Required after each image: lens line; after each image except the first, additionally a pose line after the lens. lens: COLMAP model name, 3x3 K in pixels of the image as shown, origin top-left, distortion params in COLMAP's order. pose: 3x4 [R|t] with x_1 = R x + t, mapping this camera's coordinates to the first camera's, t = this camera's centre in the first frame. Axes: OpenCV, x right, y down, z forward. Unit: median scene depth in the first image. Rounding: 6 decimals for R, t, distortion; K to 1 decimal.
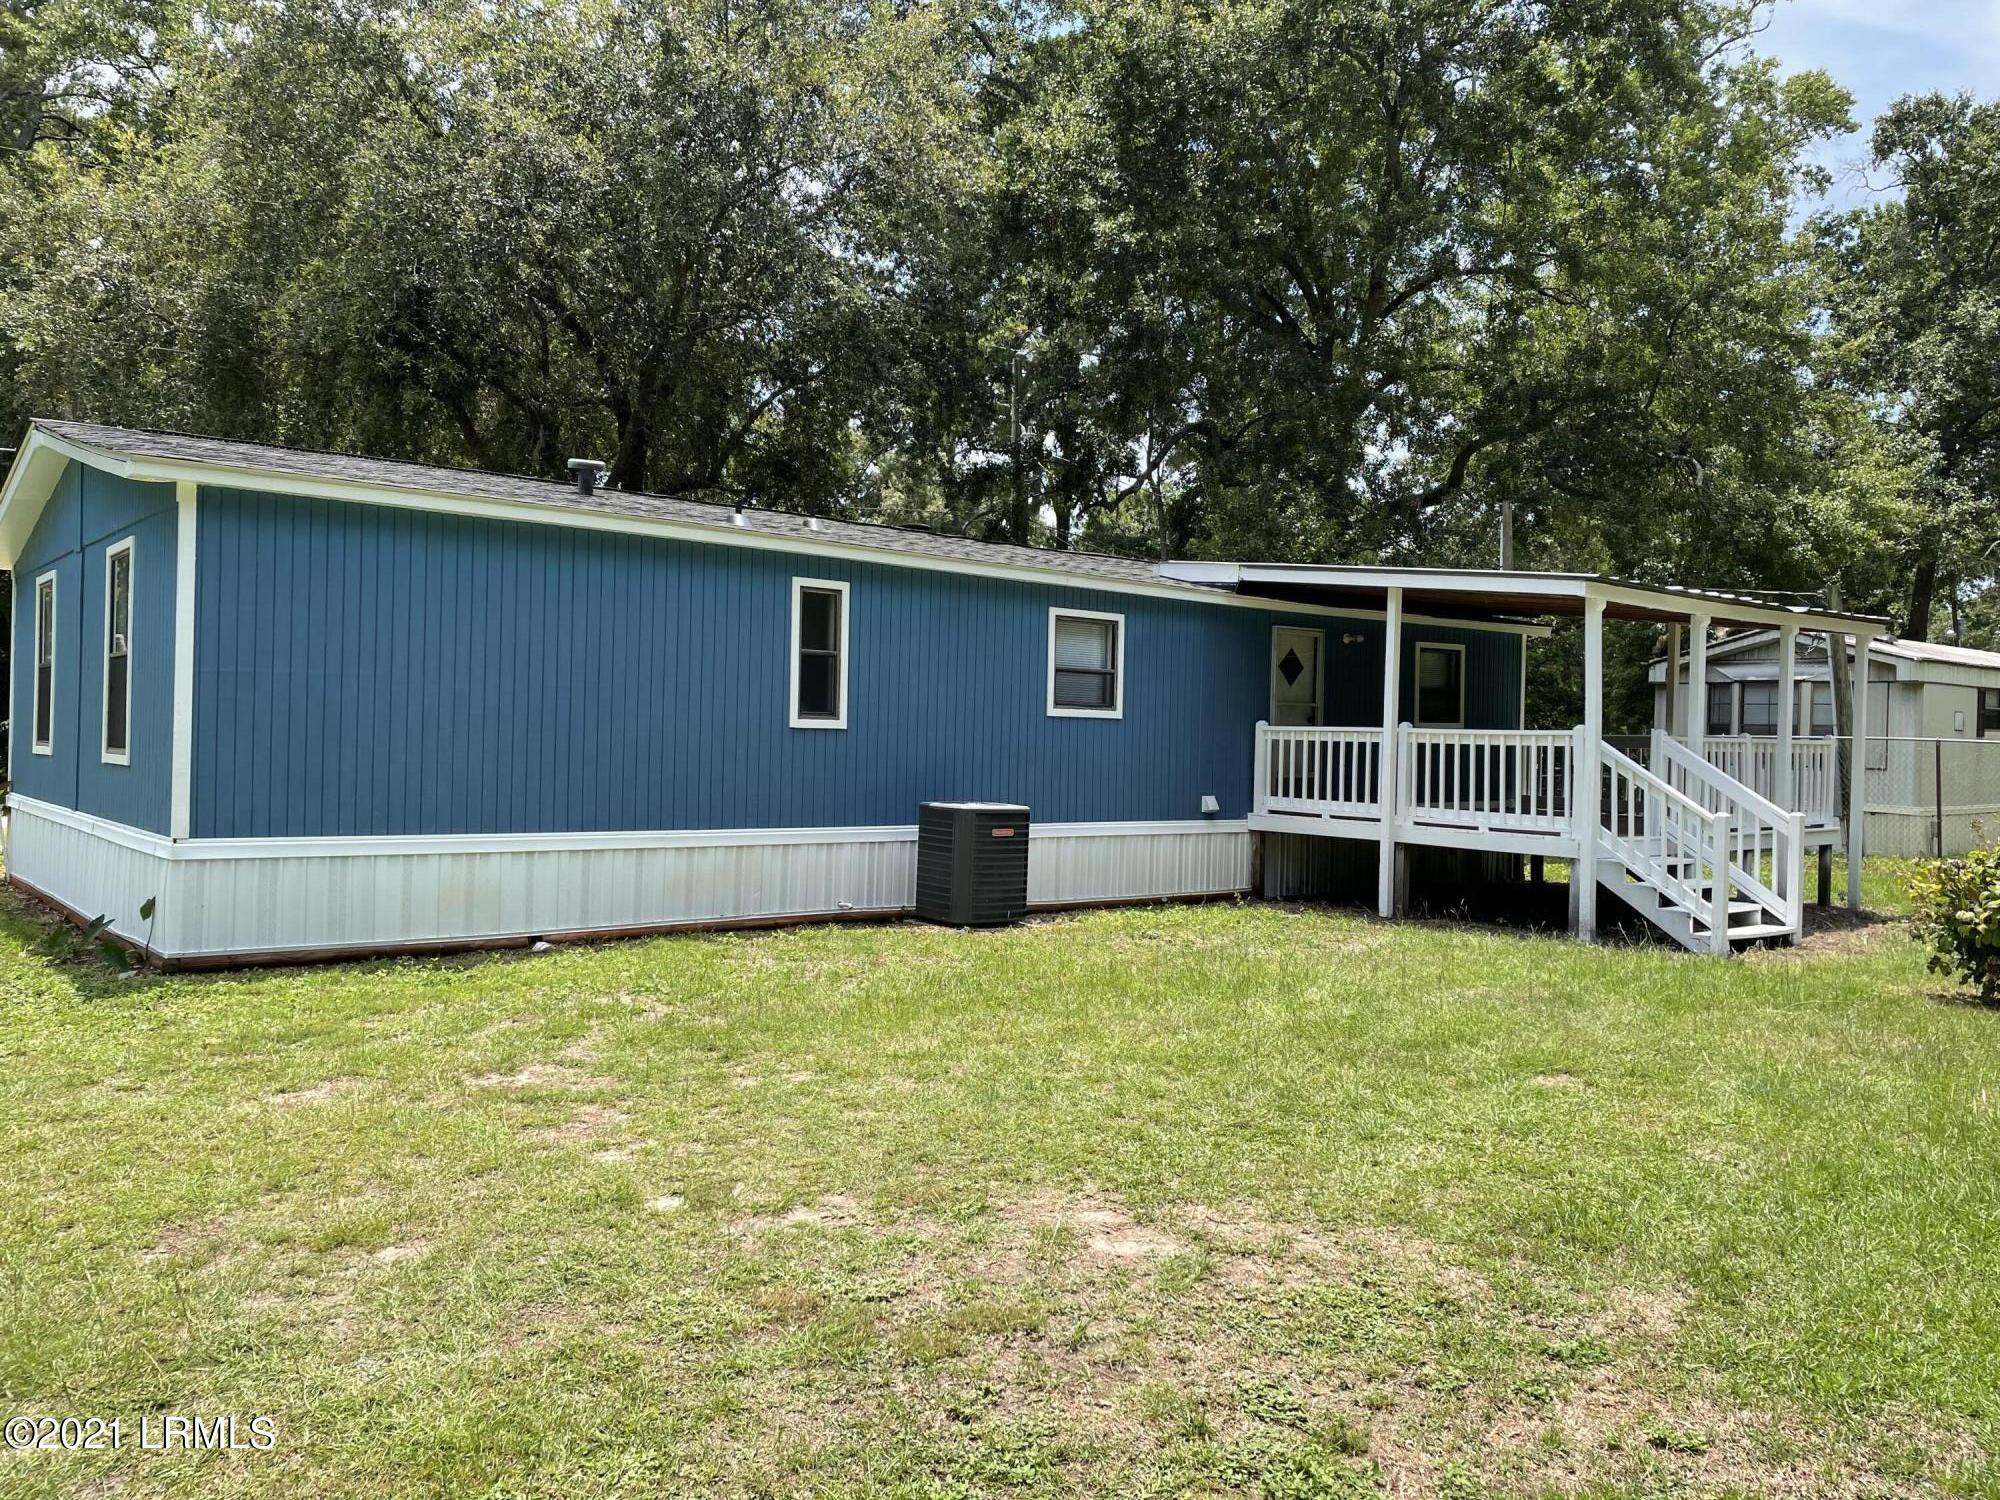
lens RADIAL K [[1540.1, 0, 1005.7], [0, 1540.1, 739.5], [0, 0, 1]] dist [0.106557, -0.116604]
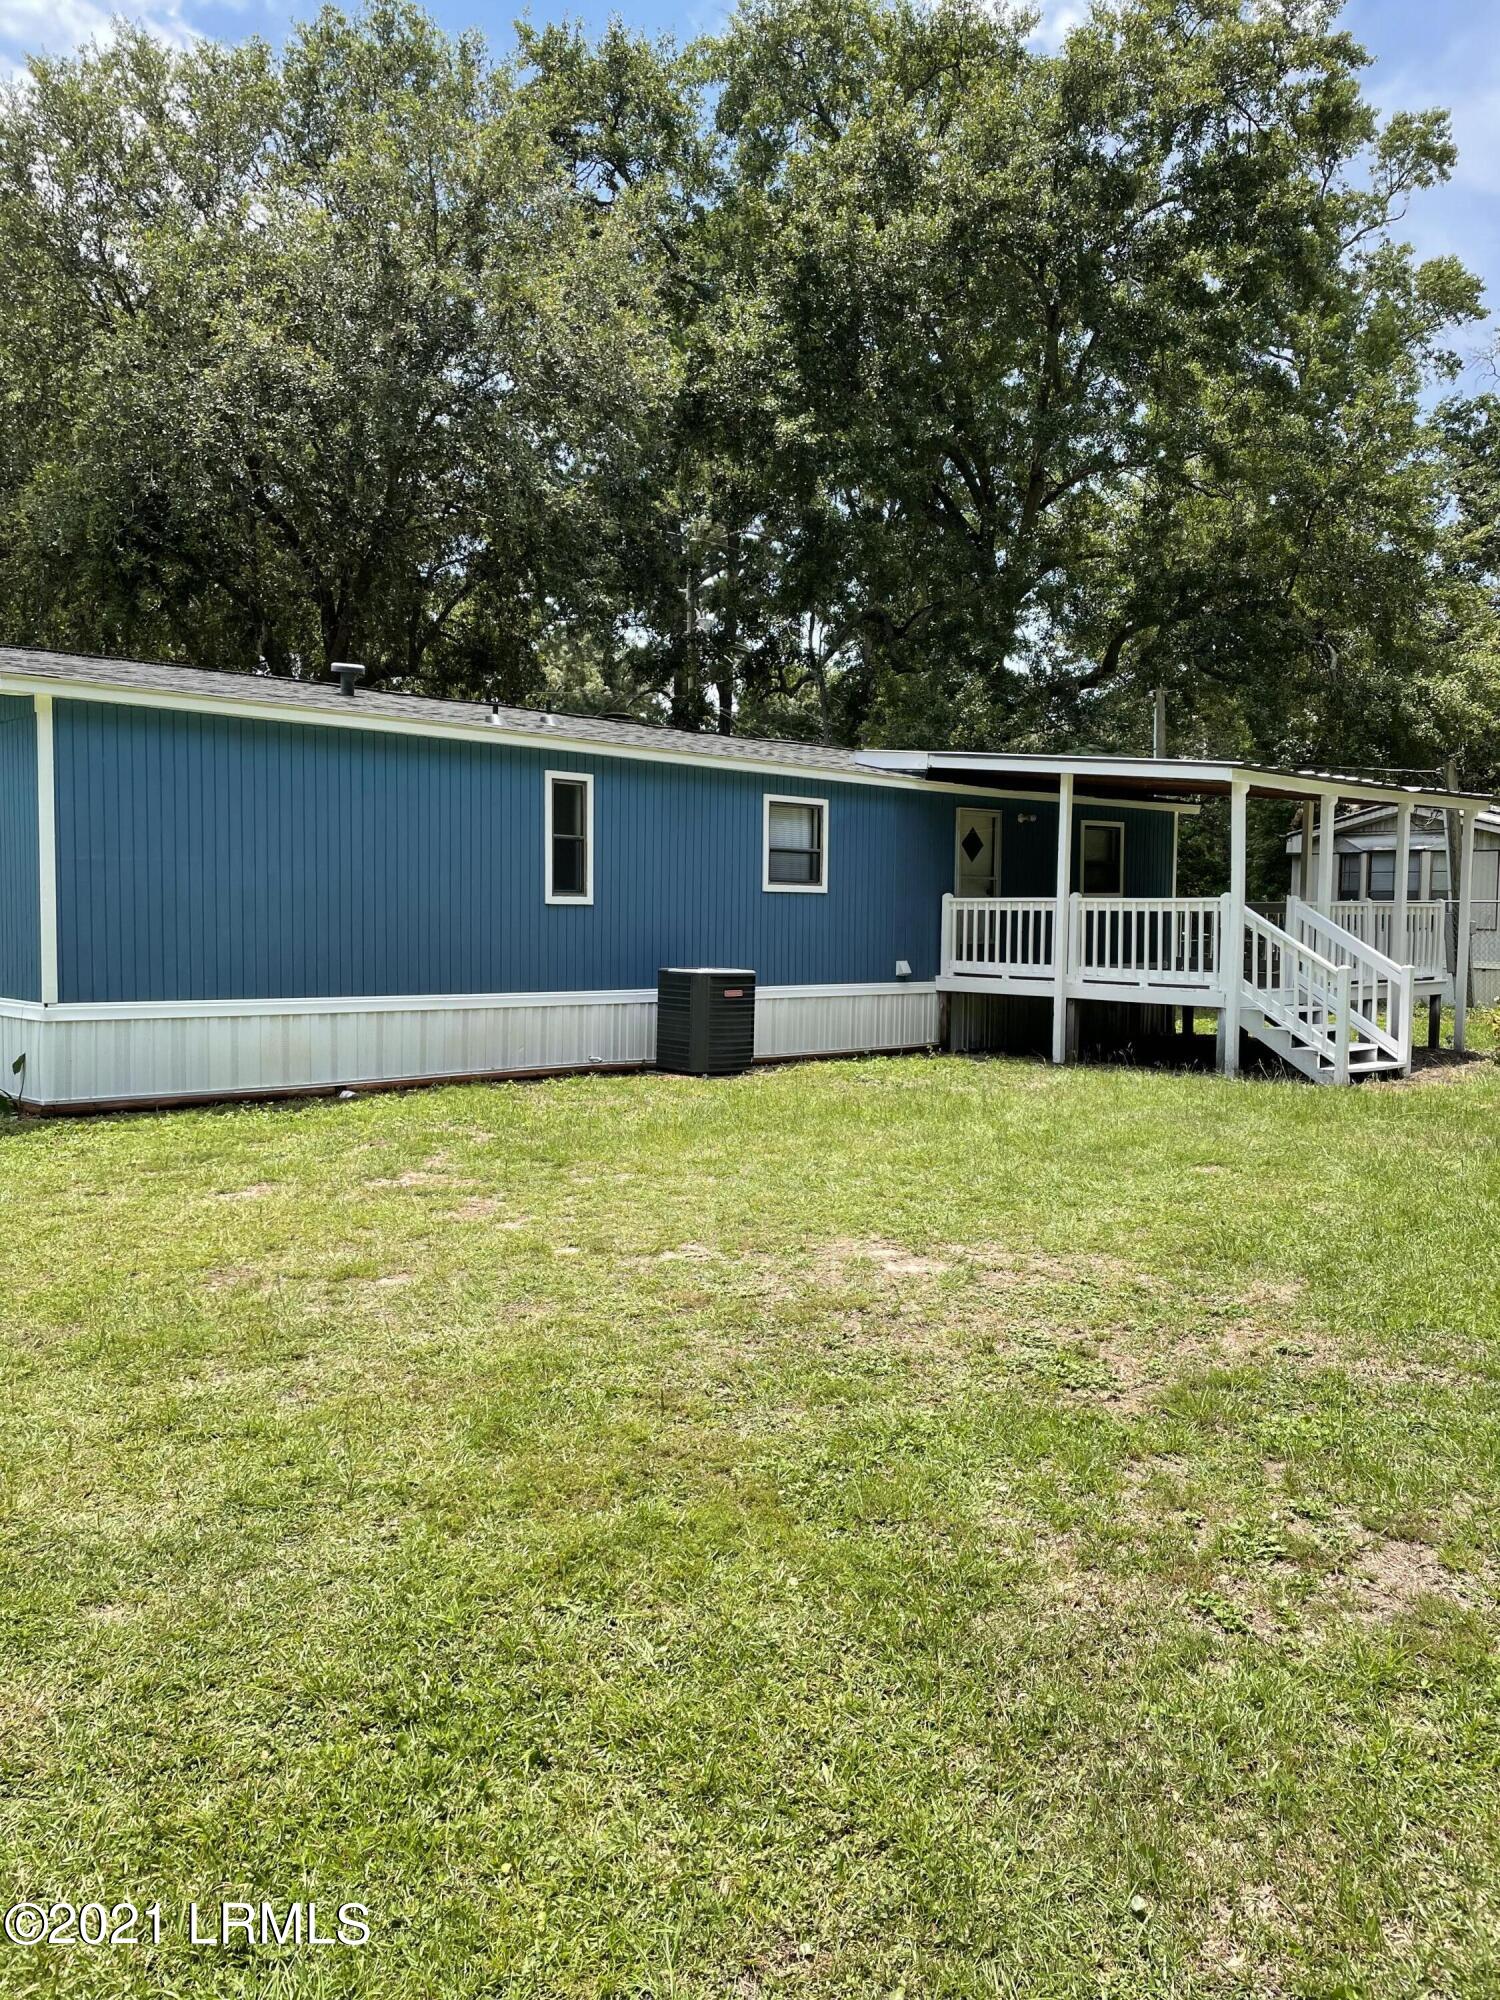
lens RADIAL K [[1540.1, 0, 740.3], [0, 1540.1, 996.7], [0, 0, 1]] dist [0.106557, -0.116604]
pose [[0.998485, -0.016063, 0.052620, -0.046744], [0.013319, 0.998554, 0.052089, 0.002623], [-0.053381, -0.051309, 0.997255, -0.117700]]
